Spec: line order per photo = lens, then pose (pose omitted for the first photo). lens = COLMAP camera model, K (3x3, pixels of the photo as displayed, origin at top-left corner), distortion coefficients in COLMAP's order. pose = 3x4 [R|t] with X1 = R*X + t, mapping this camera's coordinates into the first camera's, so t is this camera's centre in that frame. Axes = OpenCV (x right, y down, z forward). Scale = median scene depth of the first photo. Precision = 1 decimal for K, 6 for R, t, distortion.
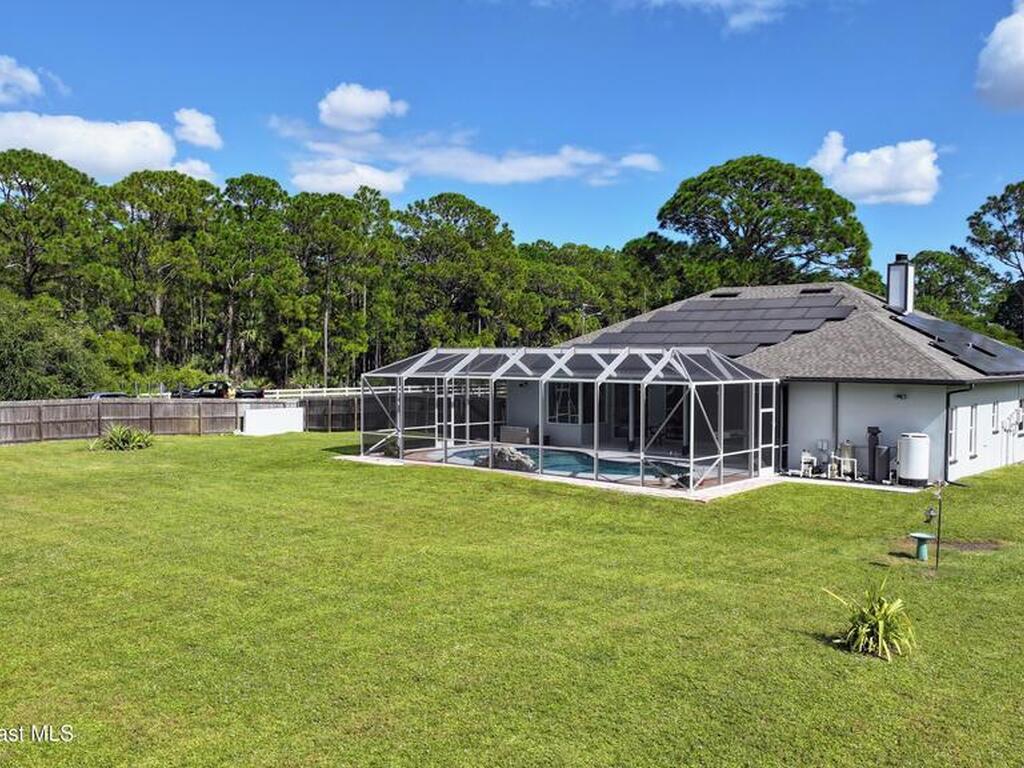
lens RADIAL K [[958.9, 0, 517.5], [0, 958.9, 381.4], [0, 0, 1]] dist [0.006221, 0.000000]
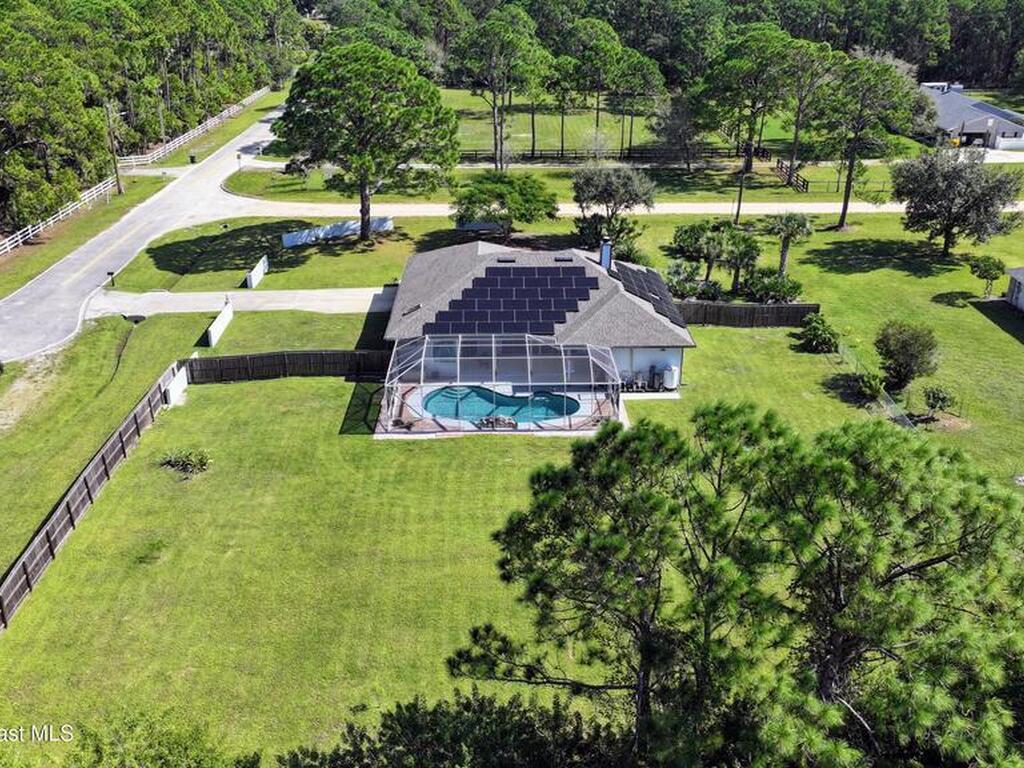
lens RADIAL K [[958.9, 0, 521.7], [0, 958.9, 385.5], [0, 0, 1]] dist [0.006221, 0.000000]
pose [[0.743969, -0.276628, 0.608266, -0.542239], [0.020579, 0.919339, 0.392928, -0.354725], [-0.667897, -0.279809, 0.689652, -0.139189]]
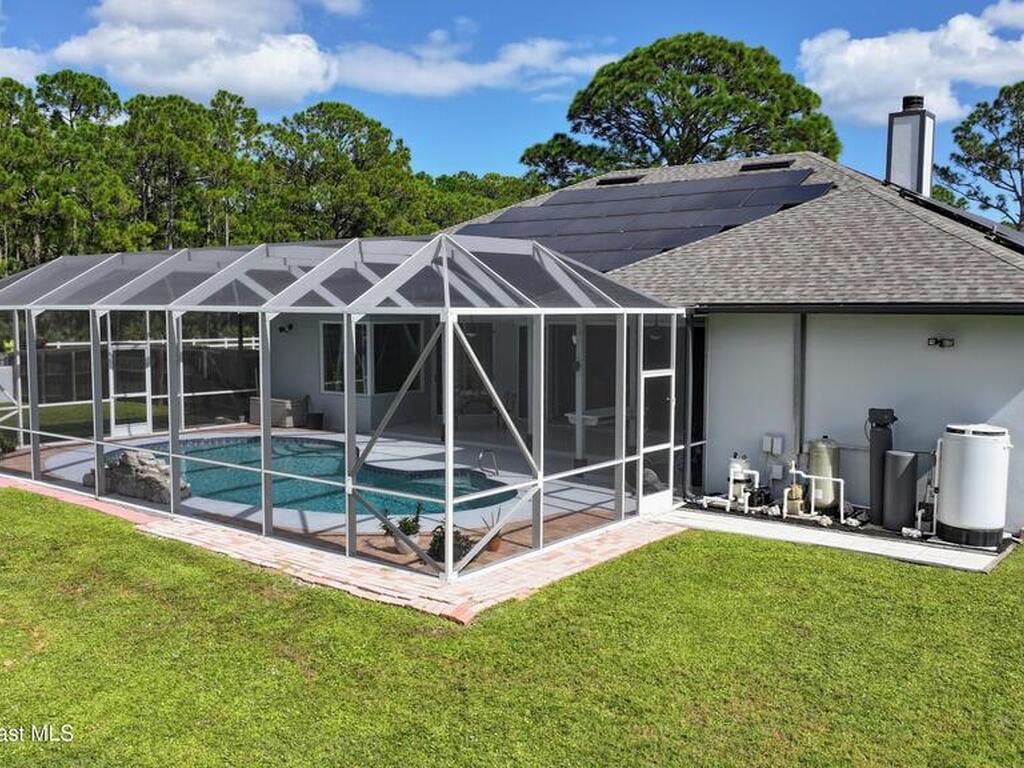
lens RADIAL K [[958.9, 0, 513.5], [0, 958.9, 386.1], [0, 0, 1]] dist [0.006221, 0.000000]
pose [[0.999206, -0.006140, 0.039363, 0.079559], [0.004010, 0.998535, 0.053964, 0.004937], [-0.039636, -0.053763, 0.997767, 0.247271]]
